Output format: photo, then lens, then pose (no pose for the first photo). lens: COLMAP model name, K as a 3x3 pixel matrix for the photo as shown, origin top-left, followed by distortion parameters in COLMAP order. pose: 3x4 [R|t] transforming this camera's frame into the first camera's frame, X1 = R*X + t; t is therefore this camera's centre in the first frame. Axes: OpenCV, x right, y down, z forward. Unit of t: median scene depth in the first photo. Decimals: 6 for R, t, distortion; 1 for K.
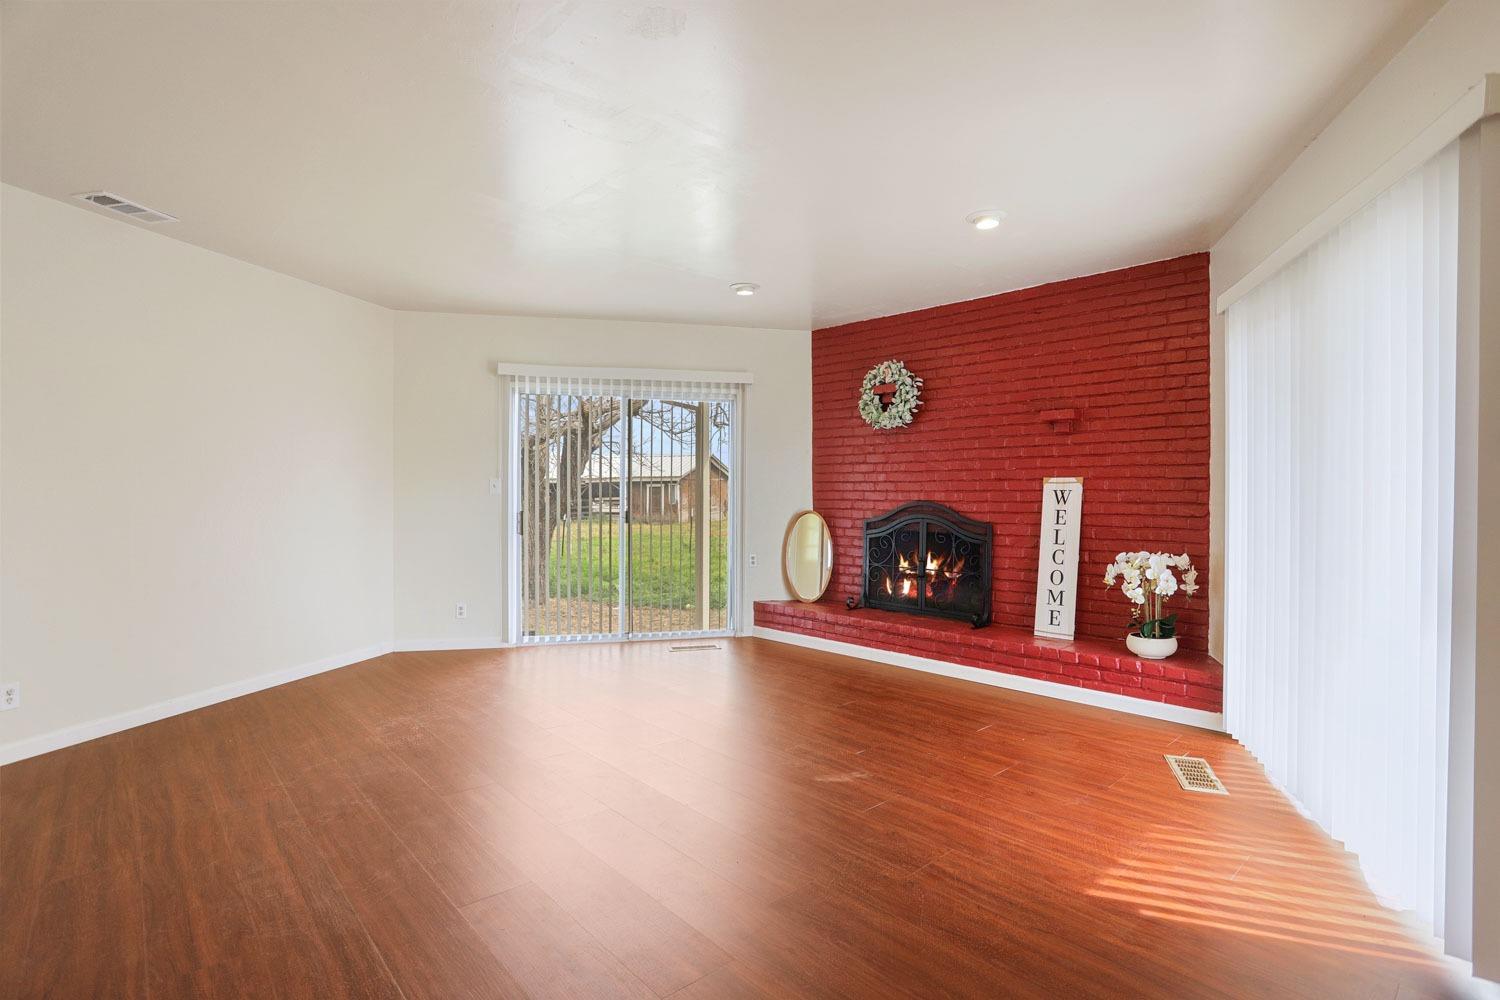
lens RADIAL K [[761.7, 0, 751.1], [0, 761.7, 502.8], [0, 0, 1]] dist [-0.019108, 0.003329]
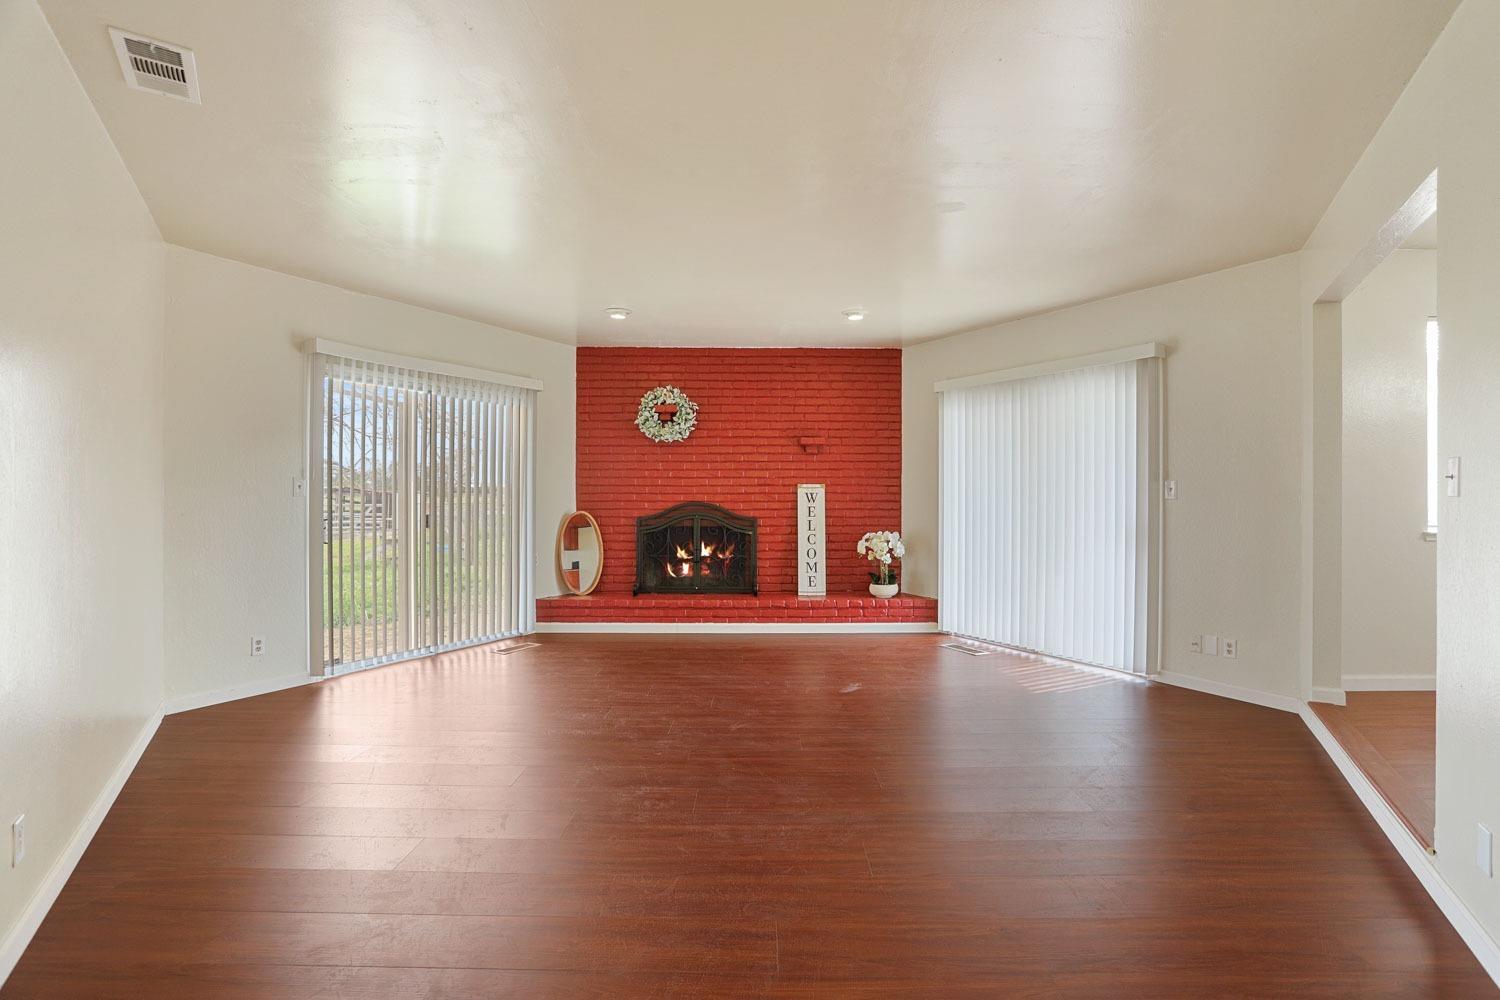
lens RADIAL K [[761.7, 0, 750.0], [0, 761.7, 510.0], [0, 0, 1]] dist [-0.019108, 0.003329]
pose [[0.673991, -0.017843, 0.738524, -0.651311], [0.009690, 0.999836, 0.015314, -0.006620], [-0.738676, -0.003165, 0.674053, 0.093339]]
